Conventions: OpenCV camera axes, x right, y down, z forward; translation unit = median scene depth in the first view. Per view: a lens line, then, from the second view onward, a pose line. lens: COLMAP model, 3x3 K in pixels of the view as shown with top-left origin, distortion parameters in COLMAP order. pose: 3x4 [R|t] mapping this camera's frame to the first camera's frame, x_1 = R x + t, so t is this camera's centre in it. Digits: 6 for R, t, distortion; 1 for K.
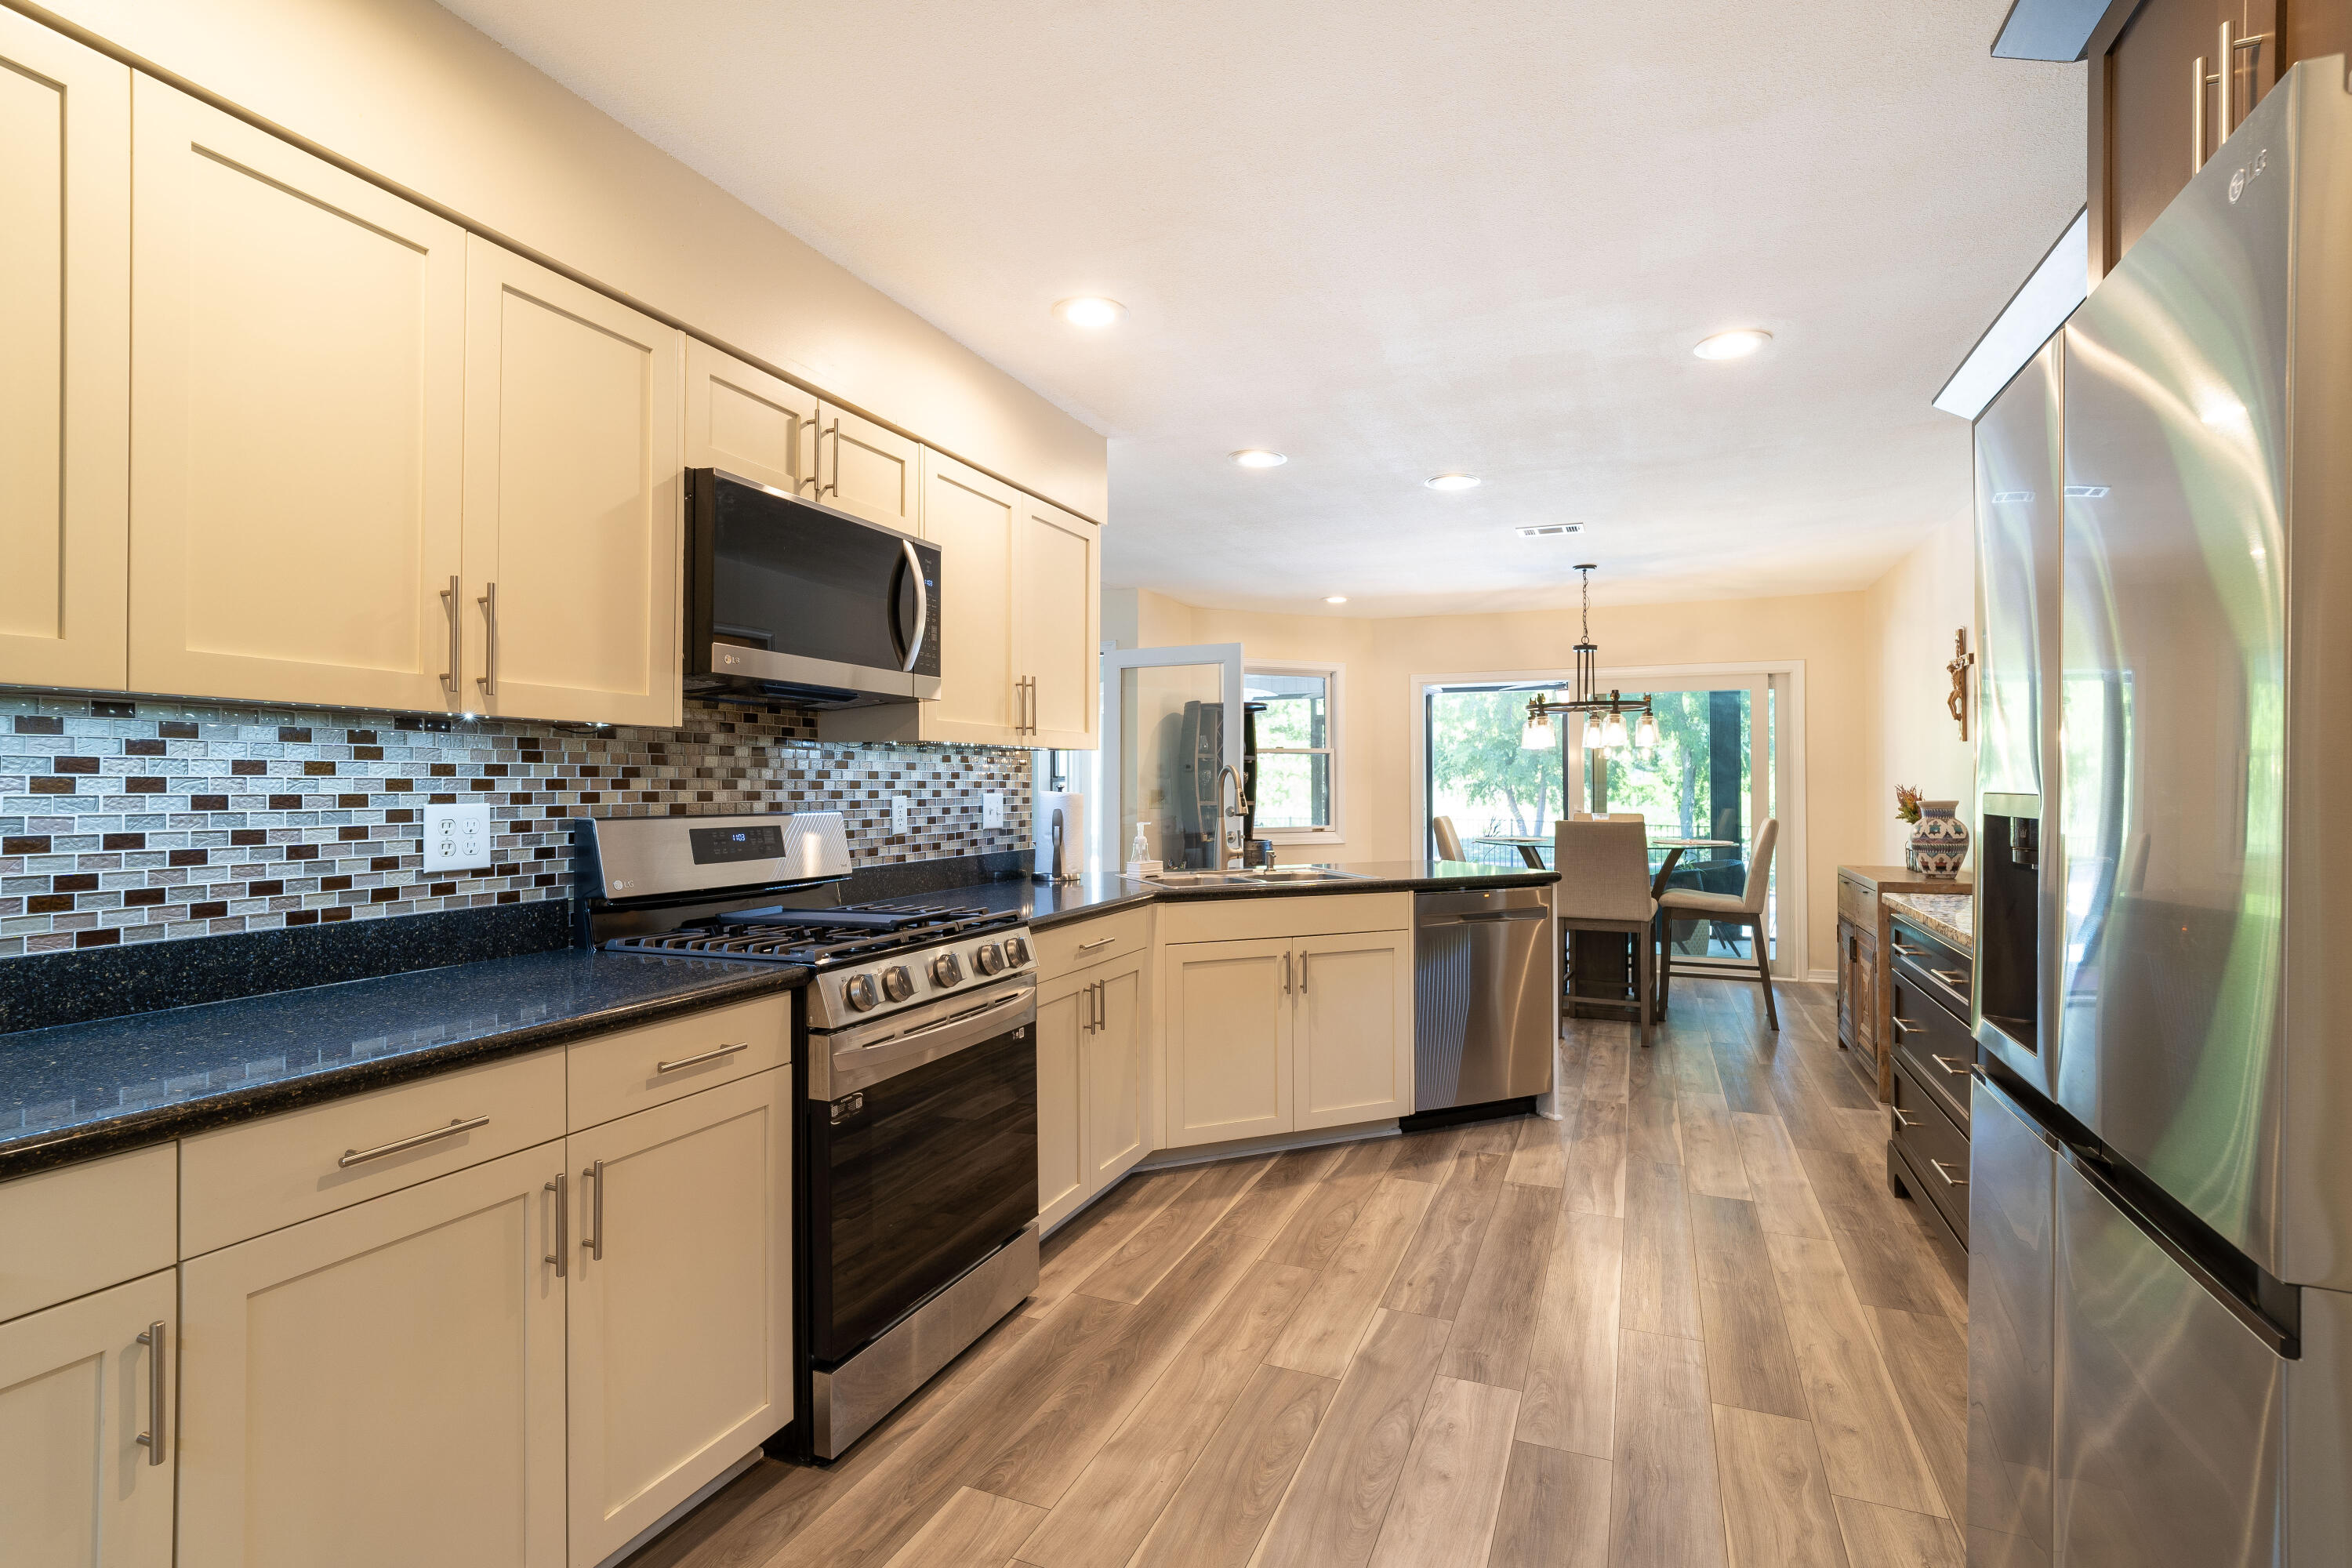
lens RADIAL K [[1107.5, 0, 1185.2], [0, 1107.5, 777.7], [0, 0, 1]] dist [-0.020393, 0.009046]
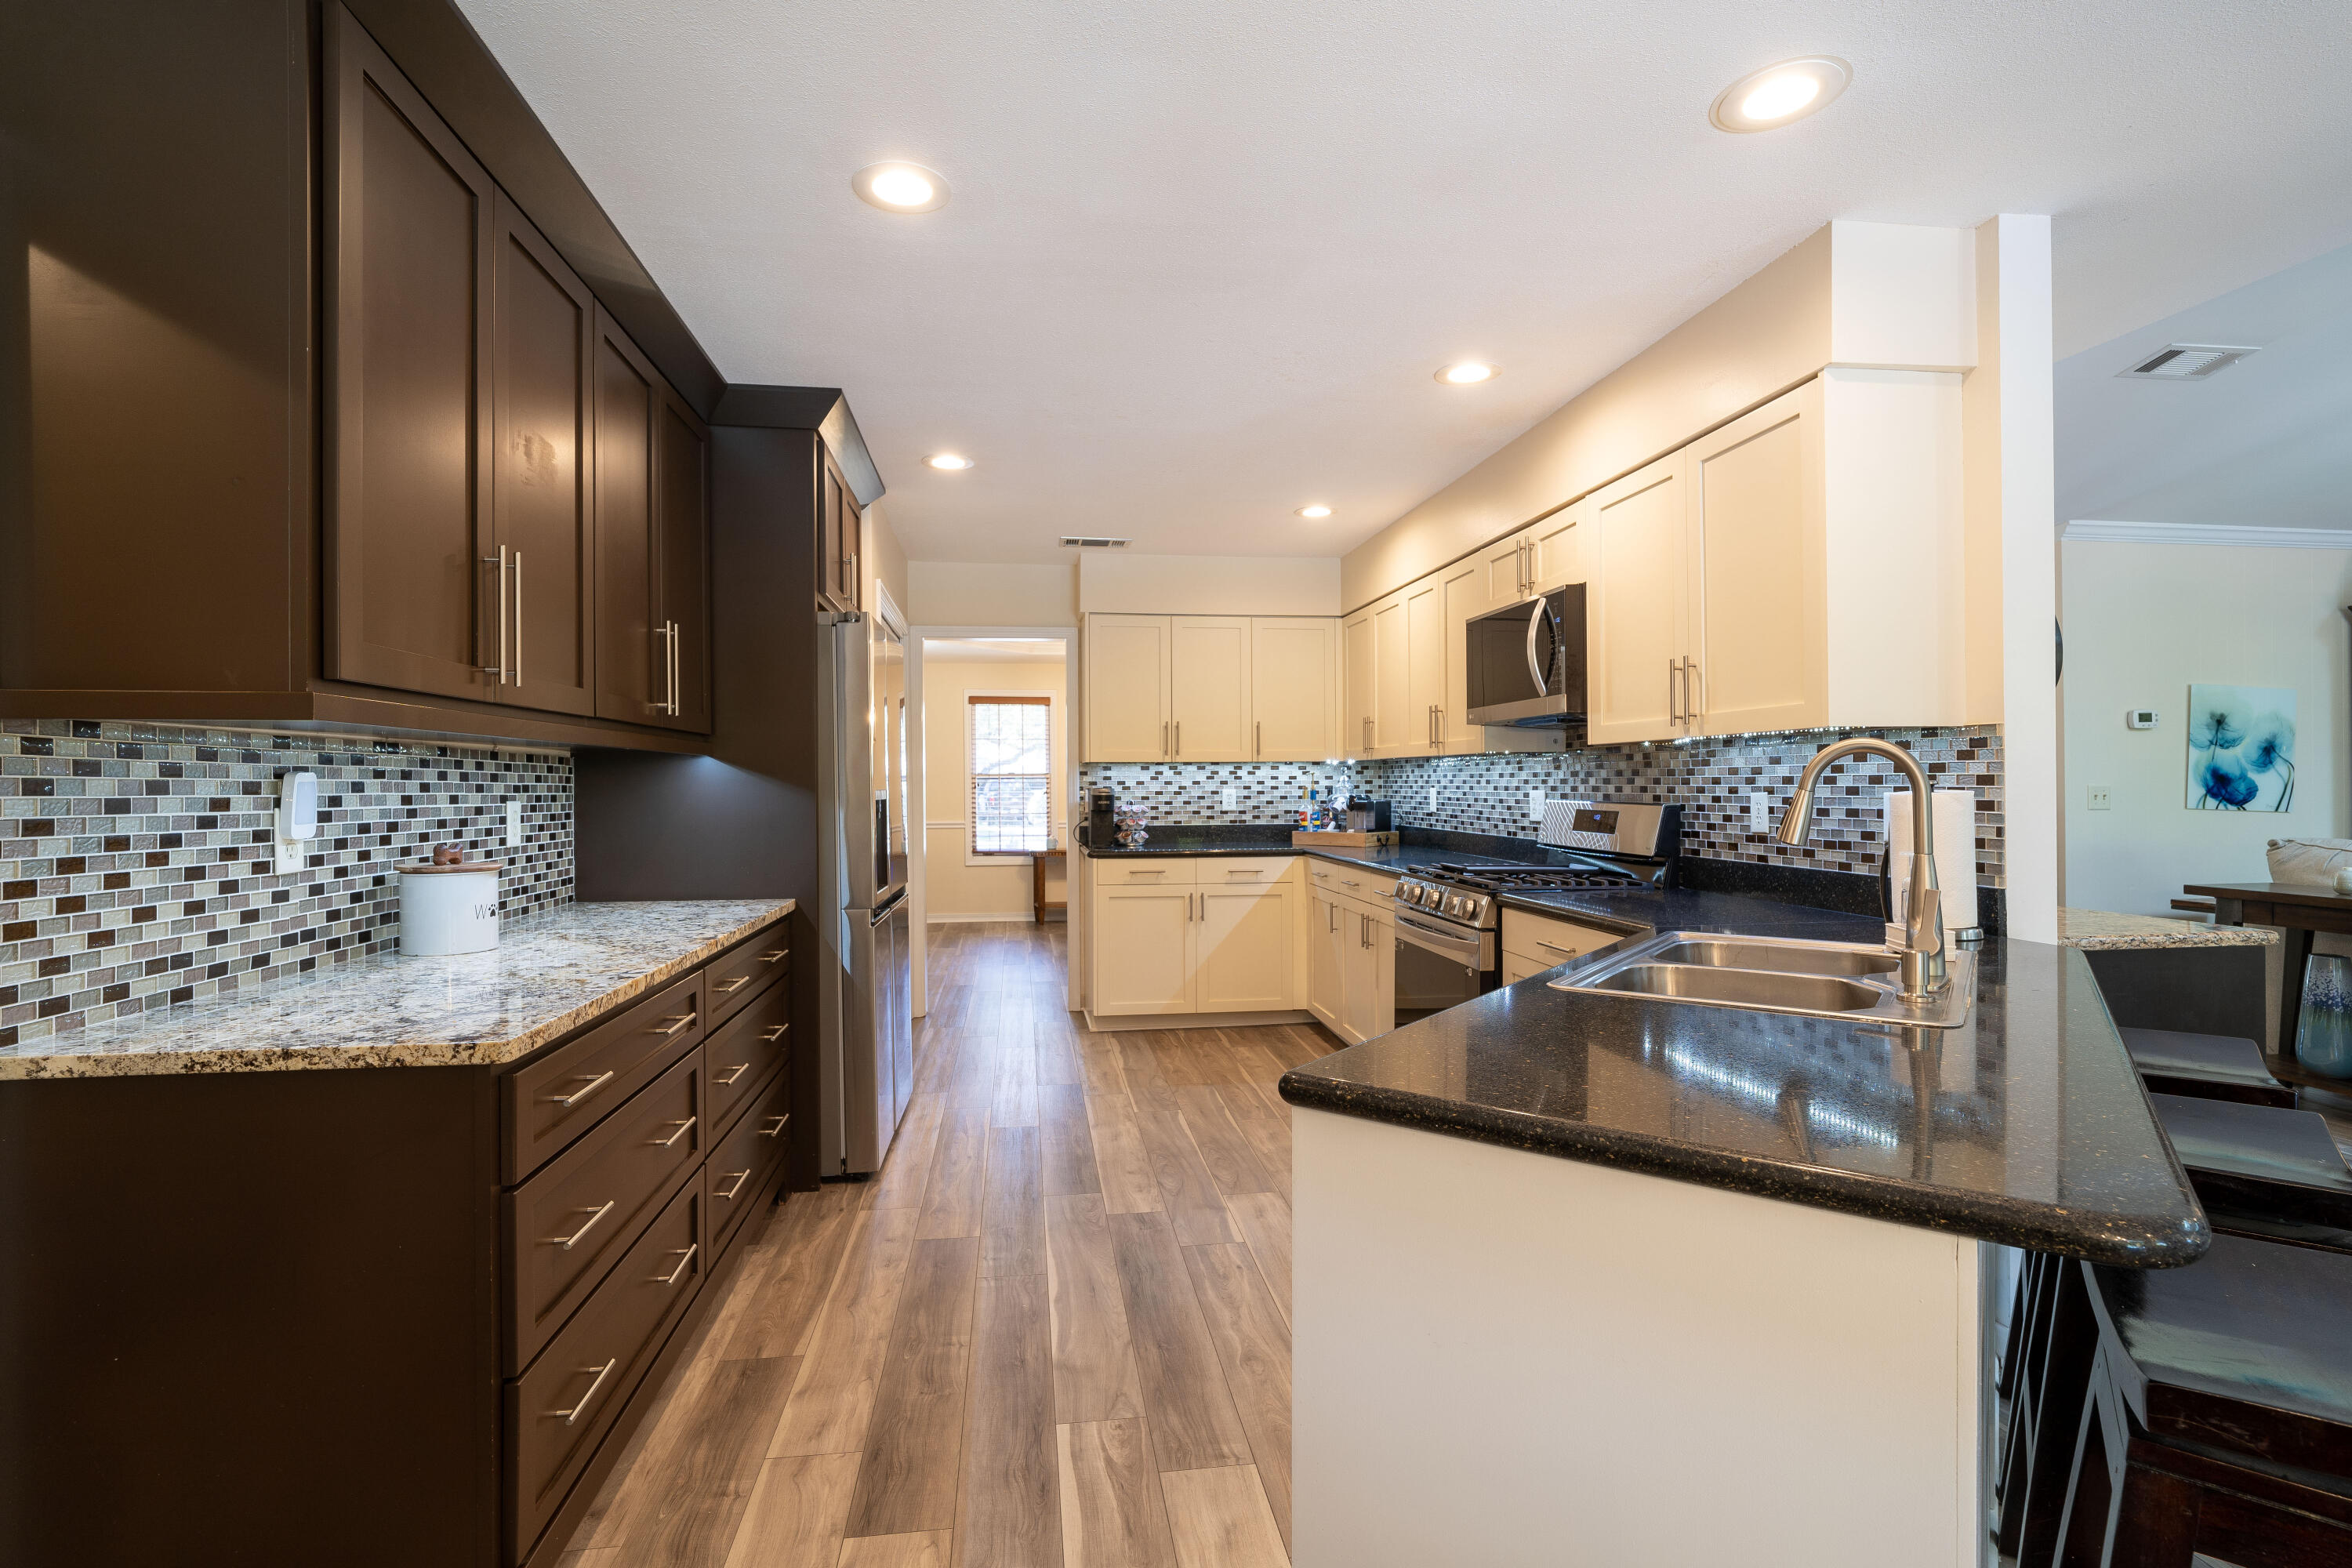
lens RADIAL K [[1107.5, 0, 1185.2], [0, 1107.5, 777.7], [0, 0, 1]] dist [-0.020393, 0.009046]
pose [[-0.857528, 0.001070, -0.514436, 0.712500], [0.007447, 0.999919, -0.010334, 0.010889], [0.514383, -0.012693, -0.857466, 1.708276]]
